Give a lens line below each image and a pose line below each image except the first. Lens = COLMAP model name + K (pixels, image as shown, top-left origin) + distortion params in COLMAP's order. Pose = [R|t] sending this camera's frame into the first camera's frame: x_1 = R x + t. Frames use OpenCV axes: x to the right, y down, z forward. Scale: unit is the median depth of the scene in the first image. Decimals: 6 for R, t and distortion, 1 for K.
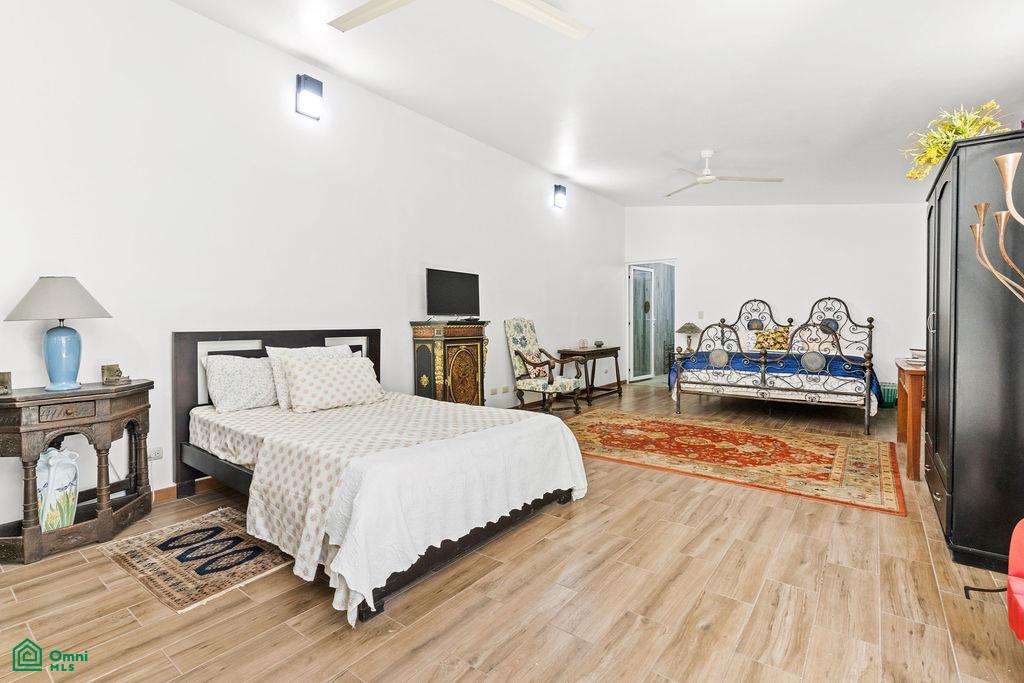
lens RADIAL K [[468.2, 0, 489.3], [0, 468.2, 328.3], [0, 0, 1]] dist [-0.001954, 0.000067]
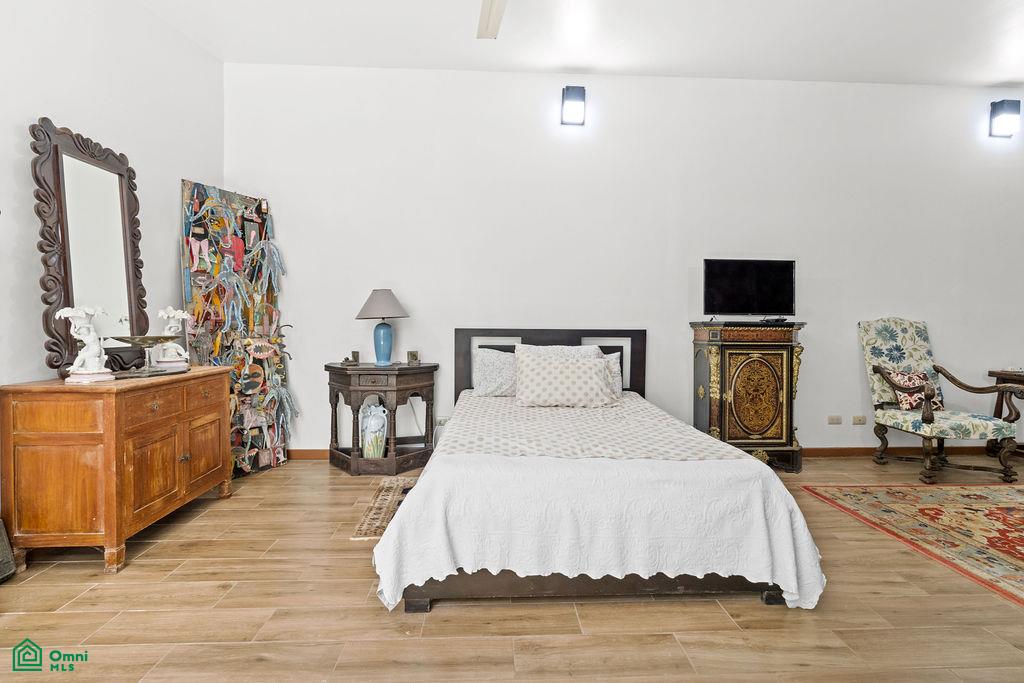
lens RADIAL K [[454.2, 0, 509.9], [0, 454.2, 325.5], [0, 0, 1]] dist [-0.001130, 0.000216]
pose [[0.665943, 0.014344, -0.745864, 0.219727], [-0.018825, 0.999820, 0.002421, -0.003764], [0.745765, 0.012429, 0.666093, 0.175376]]
